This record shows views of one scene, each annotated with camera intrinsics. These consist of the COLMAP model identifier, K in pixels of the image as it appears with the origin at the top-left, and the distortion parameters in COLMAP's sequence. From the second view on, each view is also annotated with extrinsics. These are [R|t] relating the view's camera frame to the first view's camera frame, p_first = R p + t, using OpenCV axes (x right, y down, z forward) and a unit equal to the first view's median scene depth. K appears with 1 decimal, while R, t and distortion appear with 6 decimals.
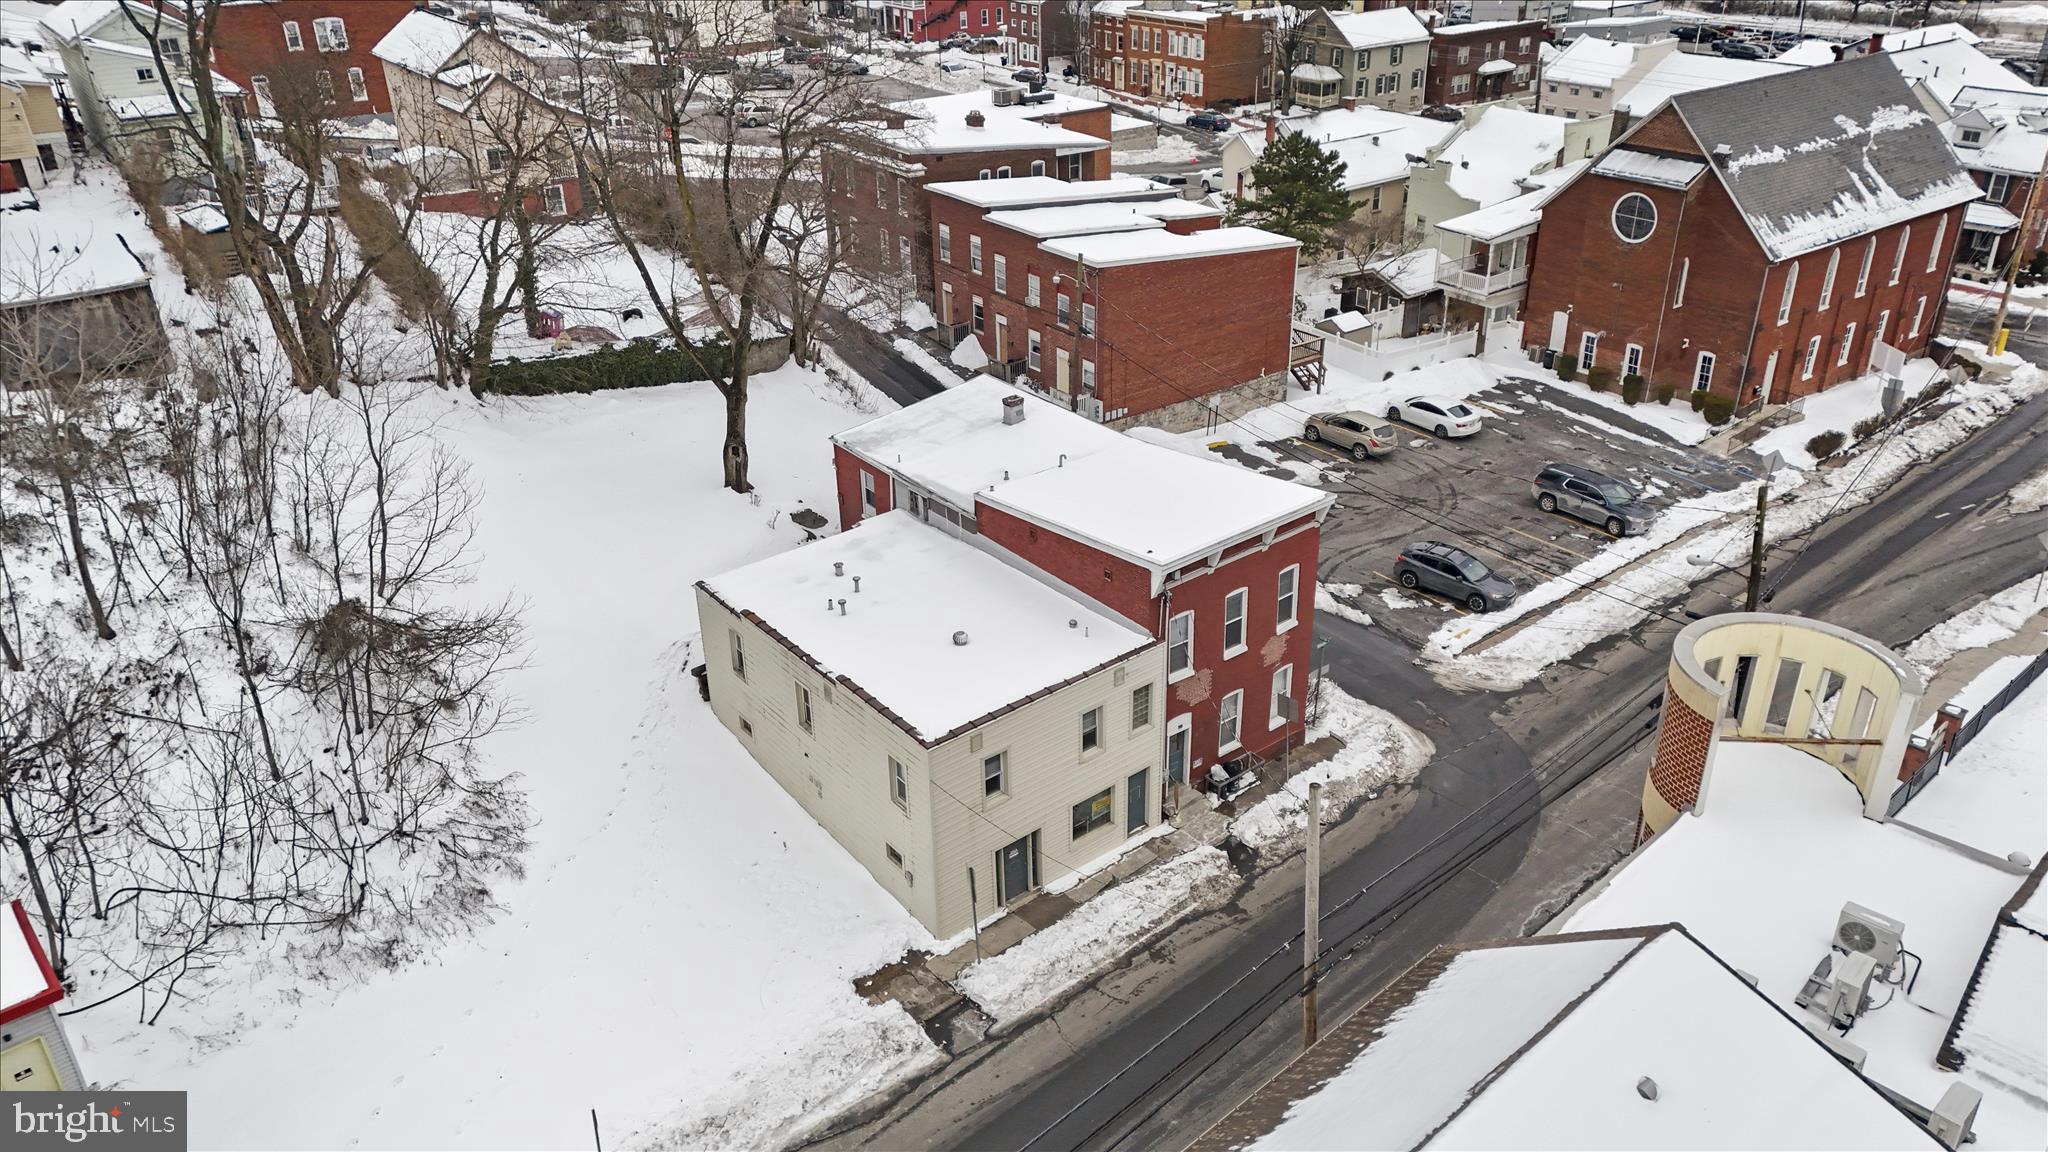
lens RADIAL K [[1503.0, 0, 1026.6], [0, 1503.0, 531.3], [0, 0, 1]] dist [0.126200, -0.097211]
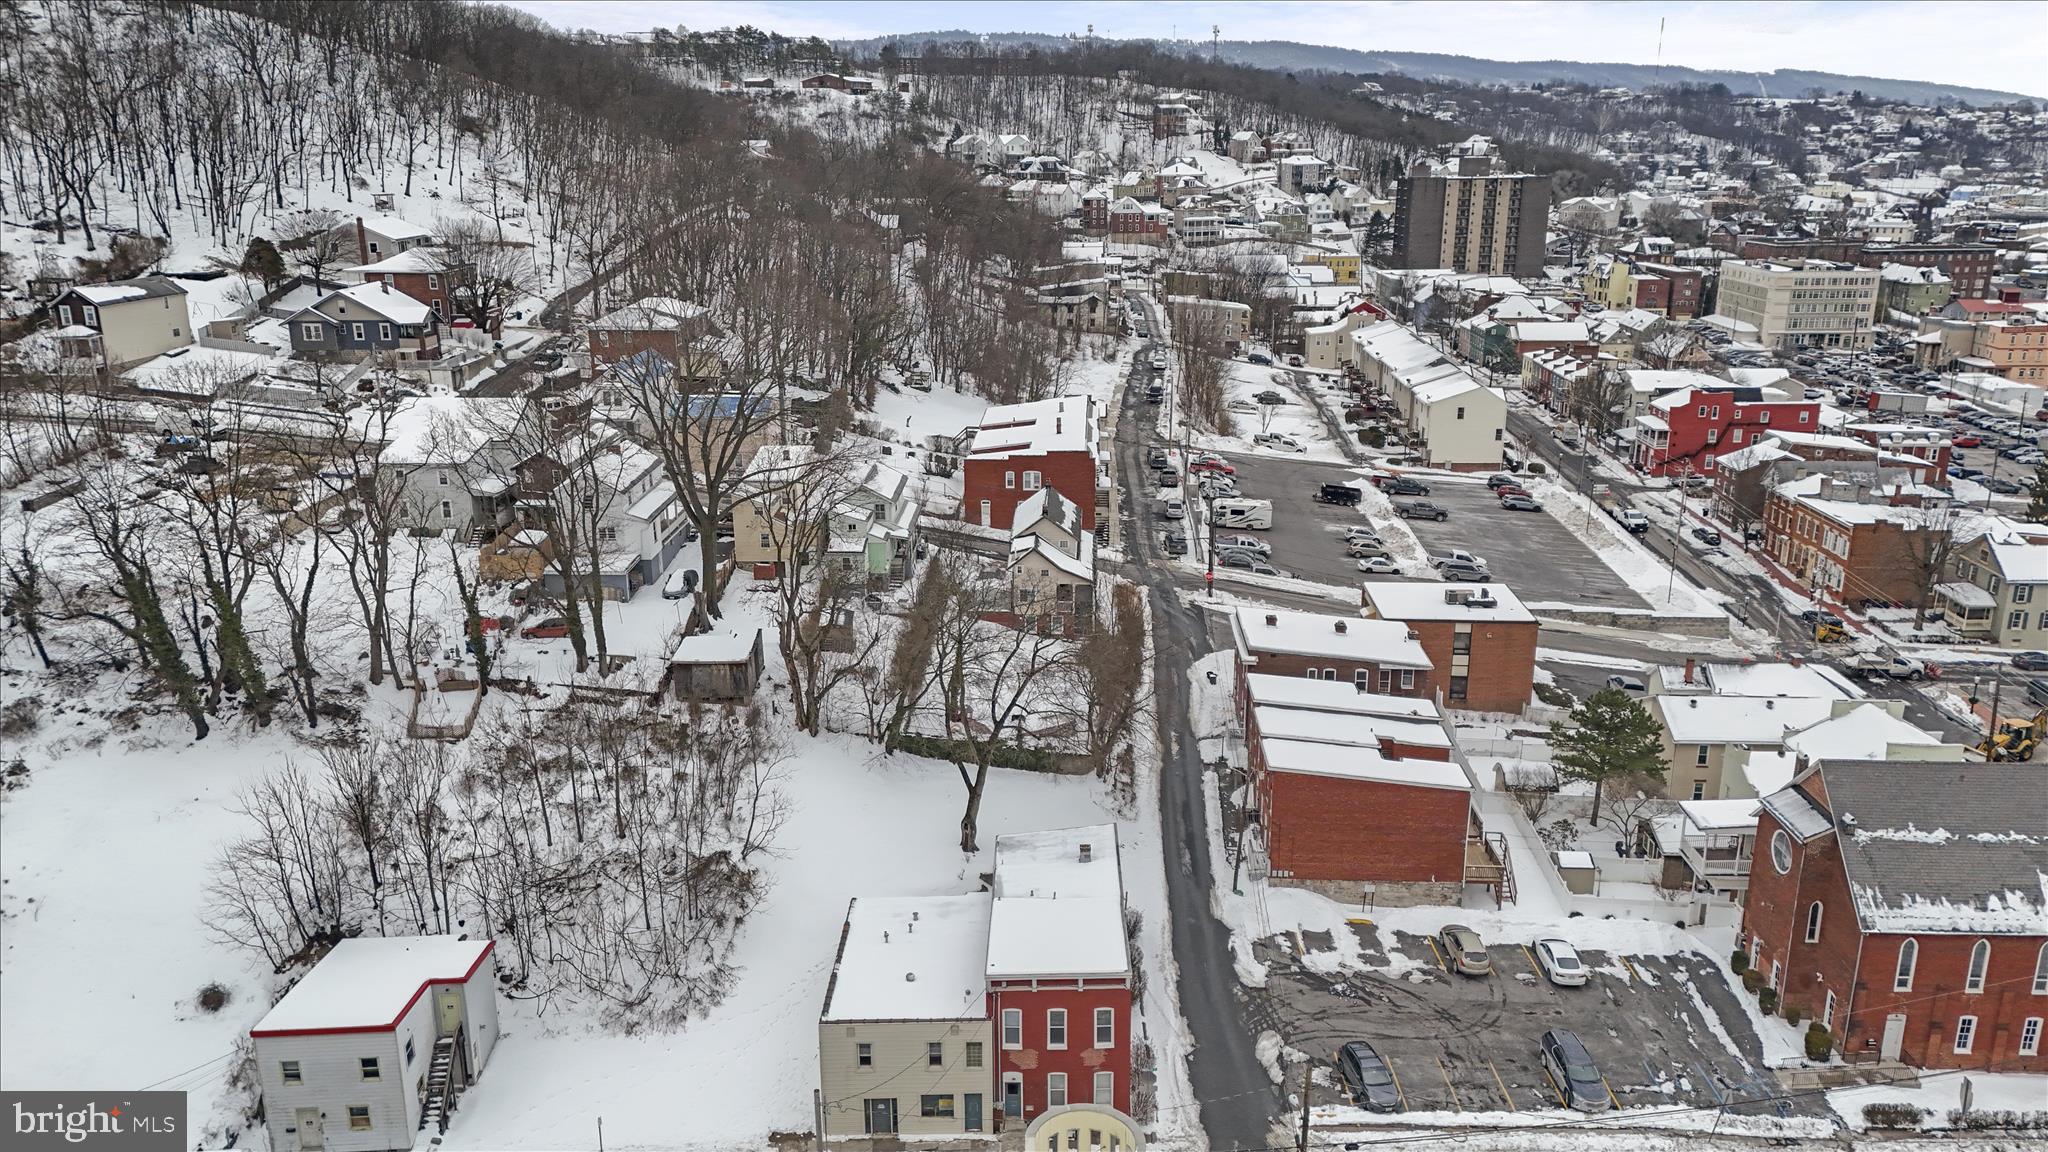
lens RADIAL K [[1495.0, 0, 1038.7], [0, 1495.0, 575.4], [0, 0, 1]] dist [0.110750, -0.099424]
pose [[0.785301, 0.191498, -0.588754, 0.815230], [-0.274920, 0.959923, -0.054474, -0.259498], [0.554726, 0.204639, 0.806475, -0.349402]]
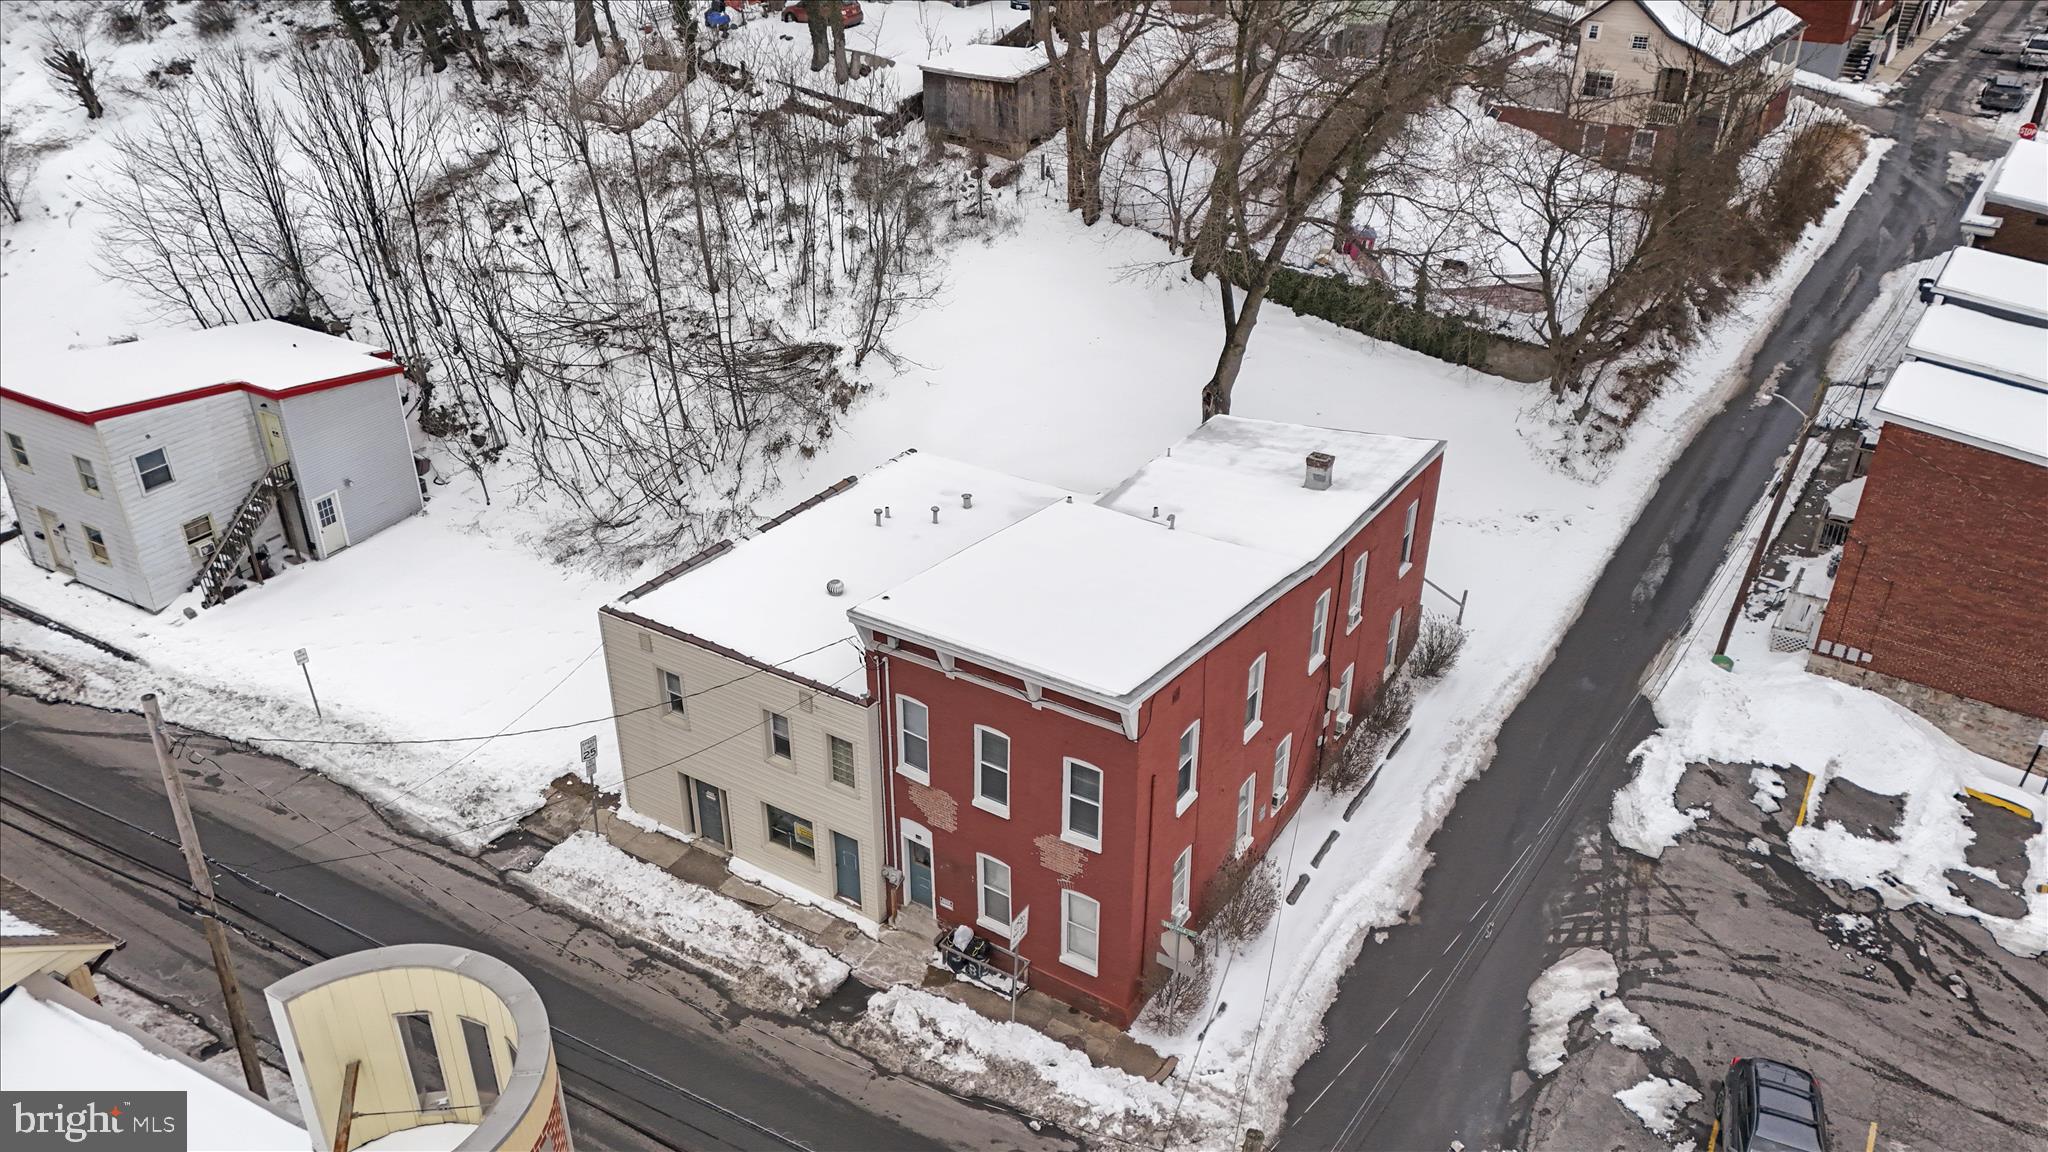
lens RADIAL K [[1495.0, 0, 1038.7], [0, 1495.0, 575.4], [0, 0, 1]] dist [0.110750, -0.099424]
pose [[0.326918, 0.472746, -0.818313, 0.575623], [-0.415943, 0.849491, 0.324587, -0.219221], [0.848597, 0.234258, 0.474349, 0.537918]]
